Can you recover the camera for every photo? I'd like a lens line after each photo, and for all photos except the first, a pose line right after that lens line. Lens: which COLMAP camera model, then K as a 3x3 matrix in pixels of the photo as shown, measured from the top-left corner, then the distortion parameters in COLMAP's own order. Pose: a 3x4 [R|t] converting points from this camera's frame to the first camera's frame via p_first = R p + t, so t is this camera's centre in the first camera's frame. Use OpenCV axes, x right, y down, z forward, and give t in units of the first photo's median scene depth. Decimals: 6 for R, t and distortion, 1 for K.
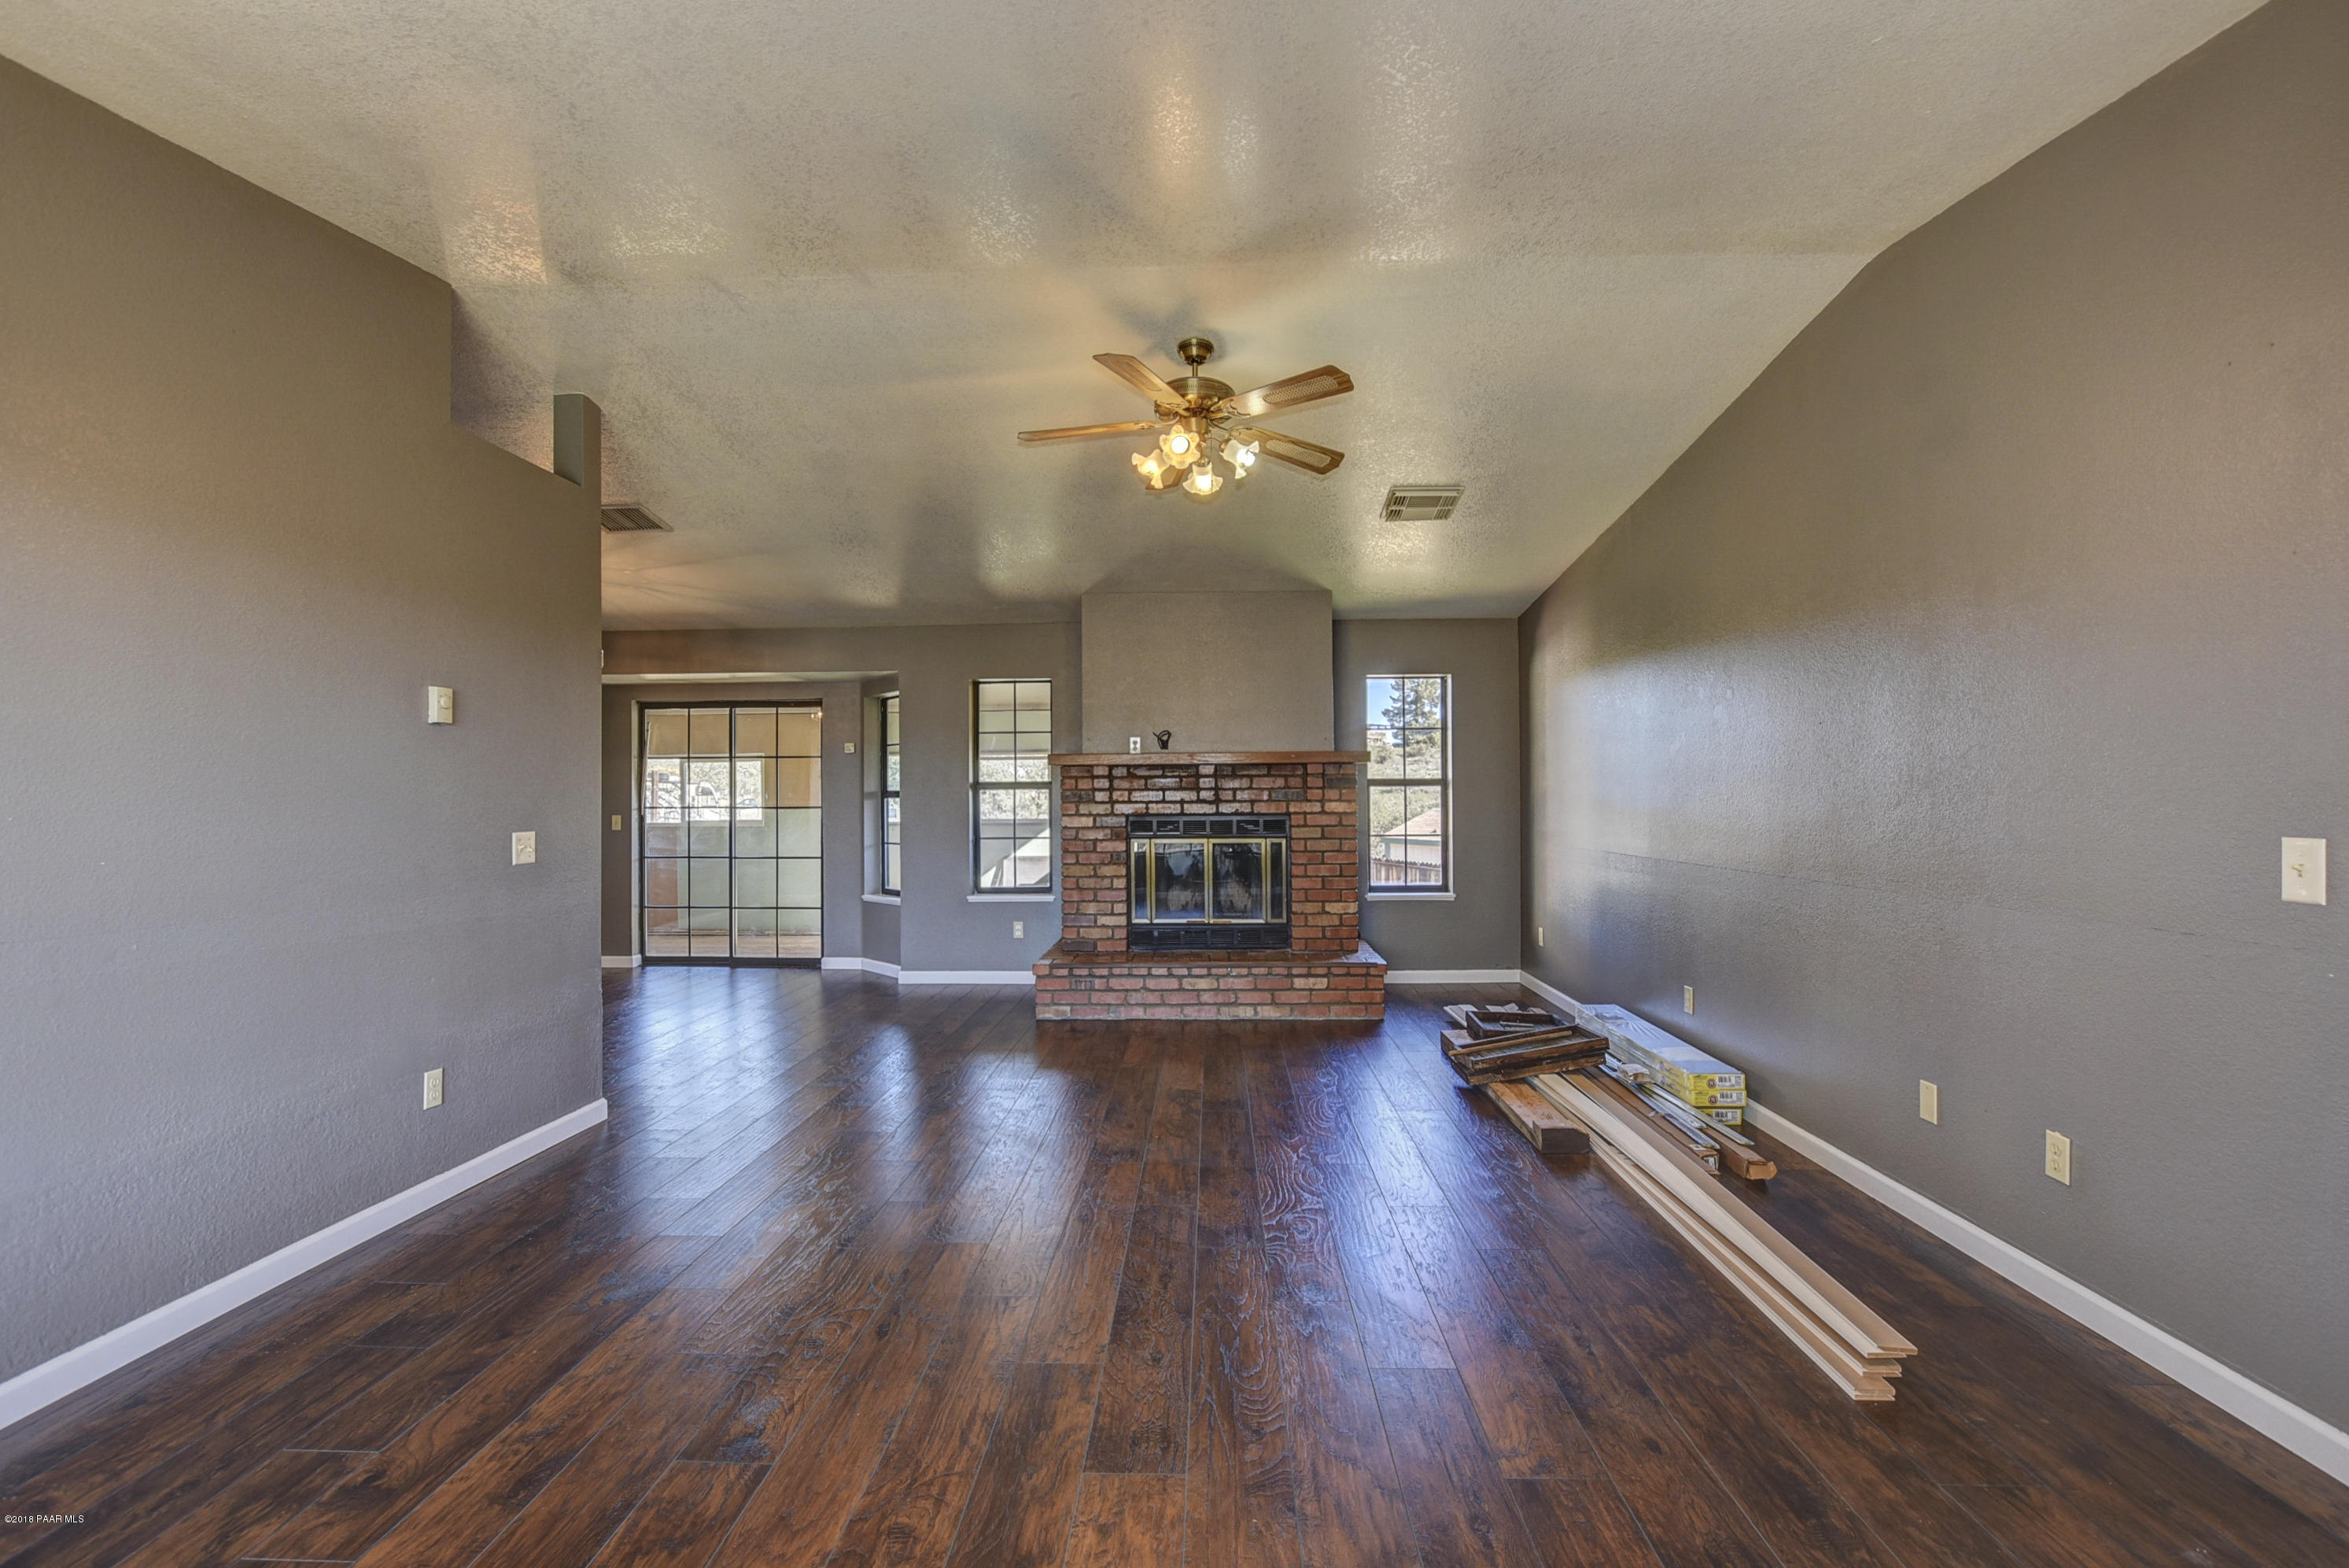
lens RADIAL K [[1056.1, 0, 1155.9], [0, 1056.1, 790.5], [0, 0, 1]] dist [-0.032139, 0.012997]
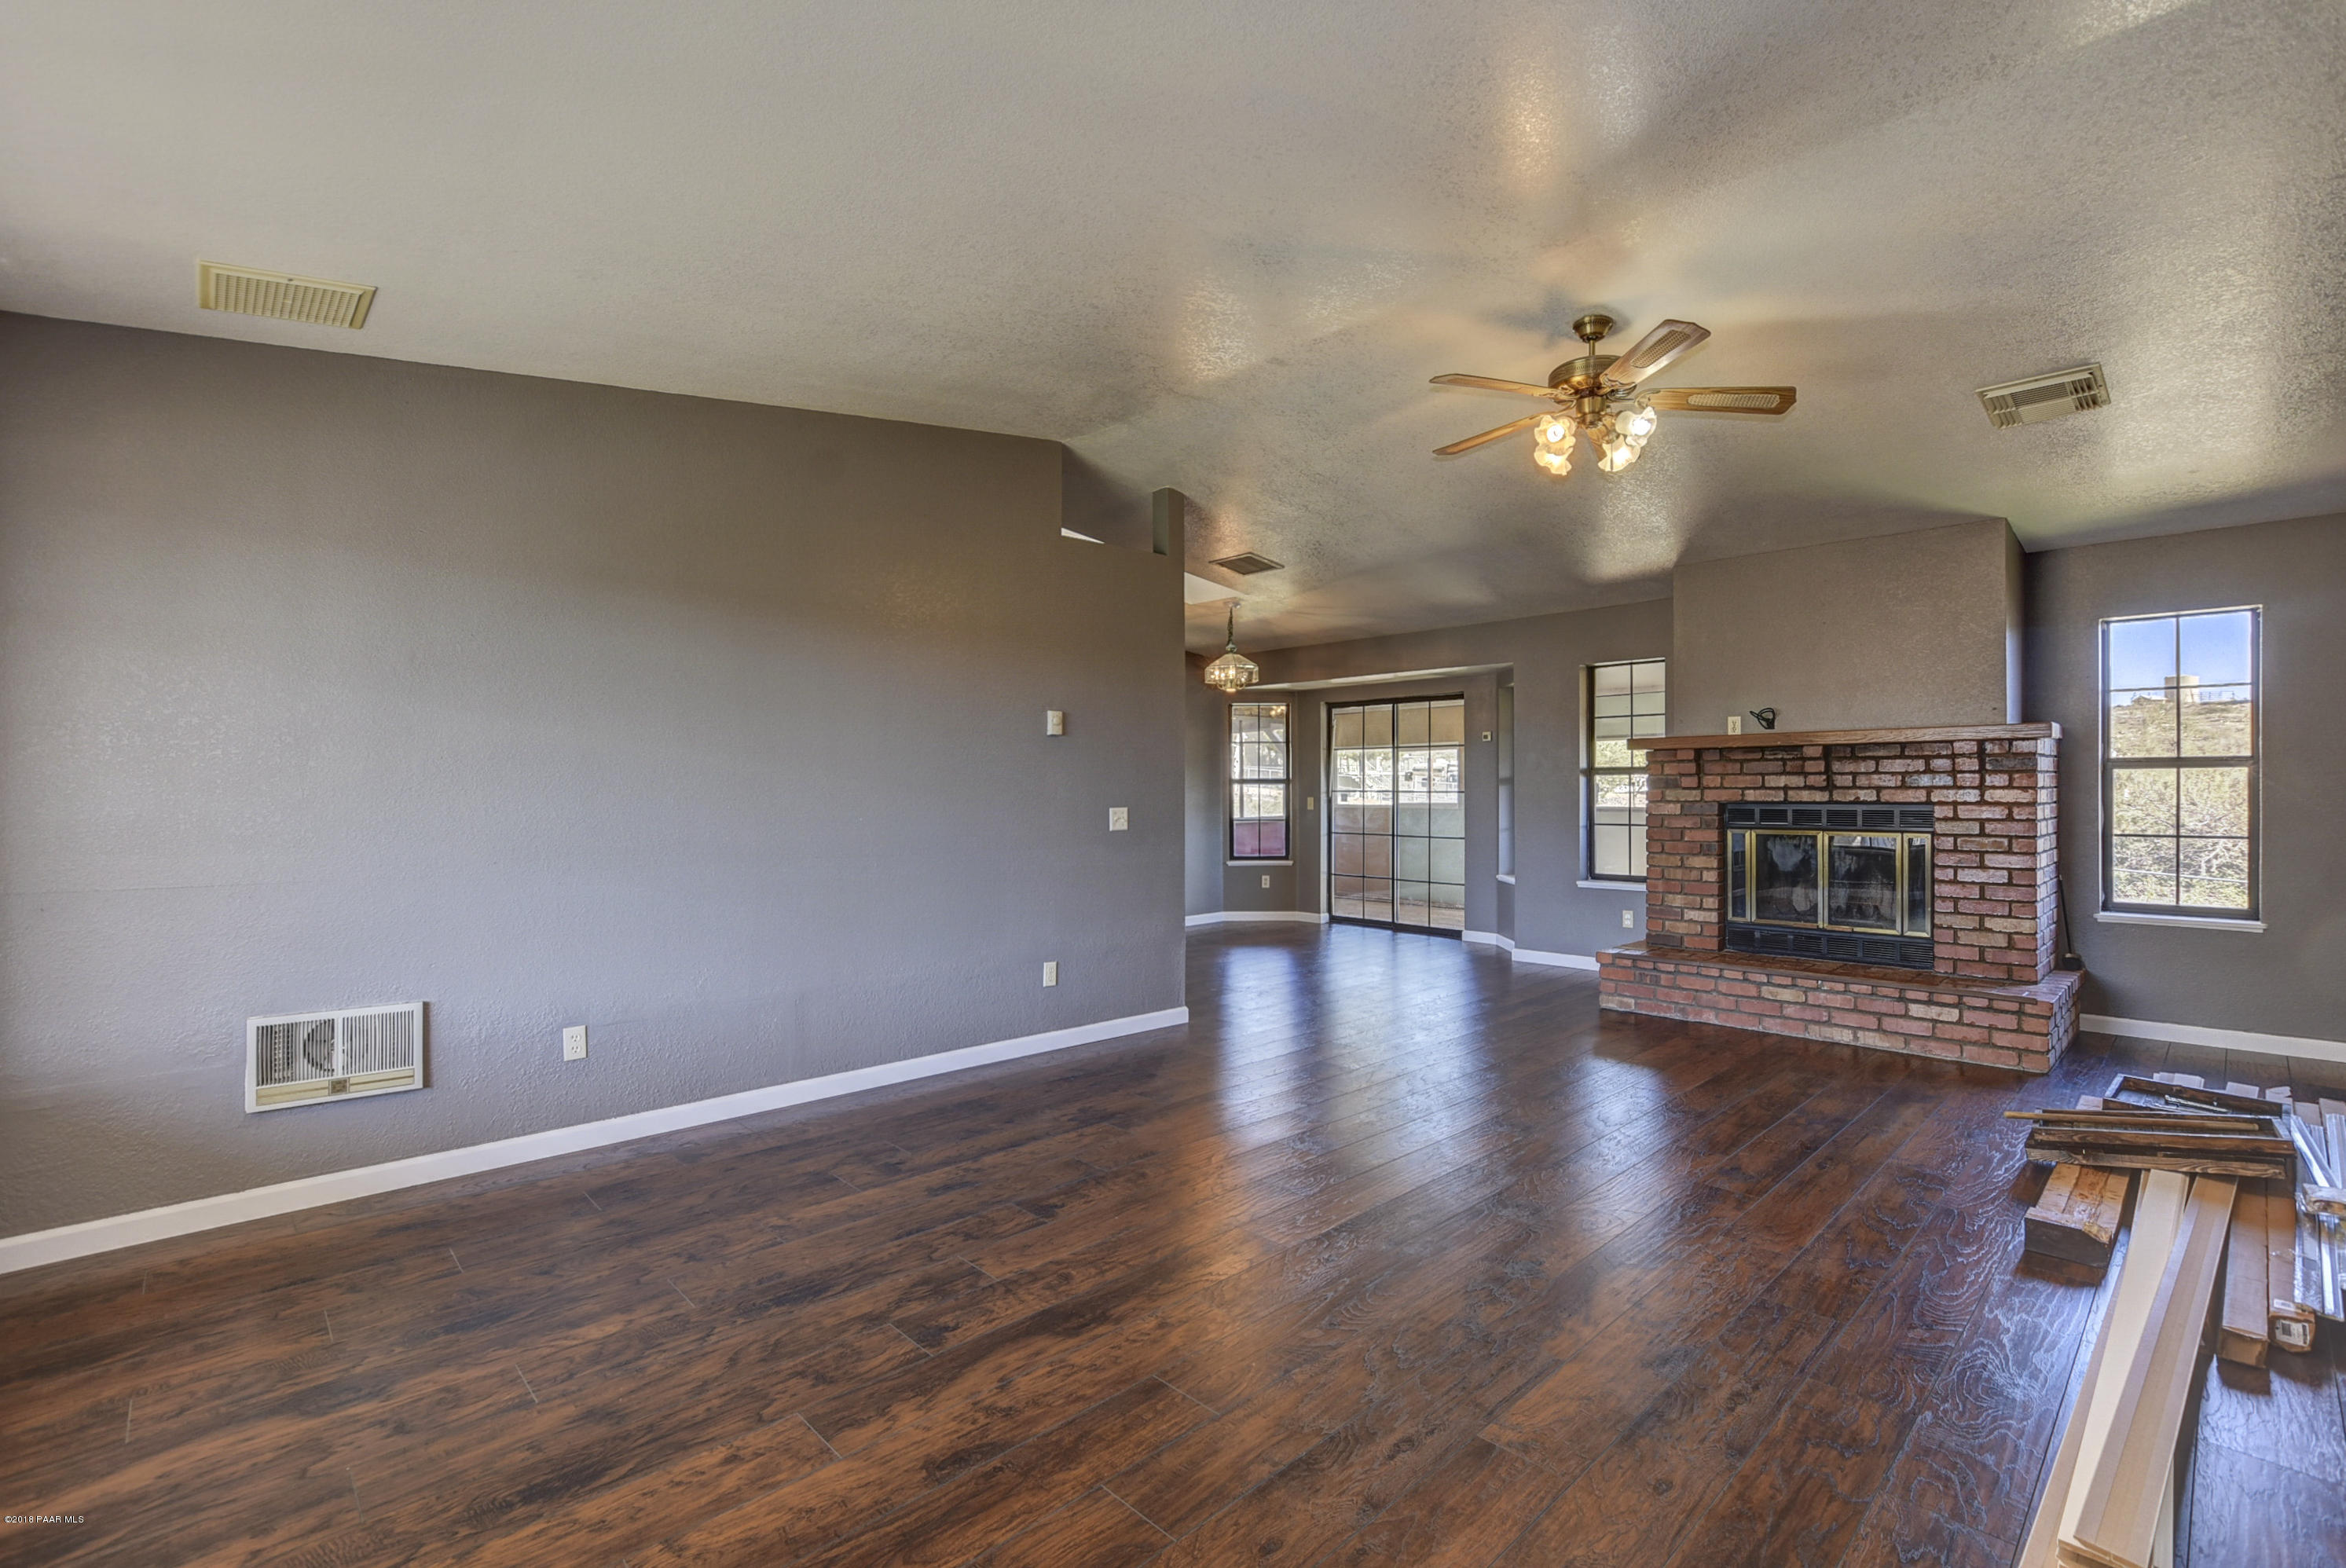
lens RADIAL K [[1064.3, 0, 1168.4], [0, 1064.3, 789.5], [0, 0, 1]] dist [-0.004273, -0.000467]
pose [[0.710530, 0.005049, -0.703649, 0.282745], [0.005145, 0.999910, 0.012370, -0.001736], [0.703648, -0.012410, 0.710440, 0.008304]]
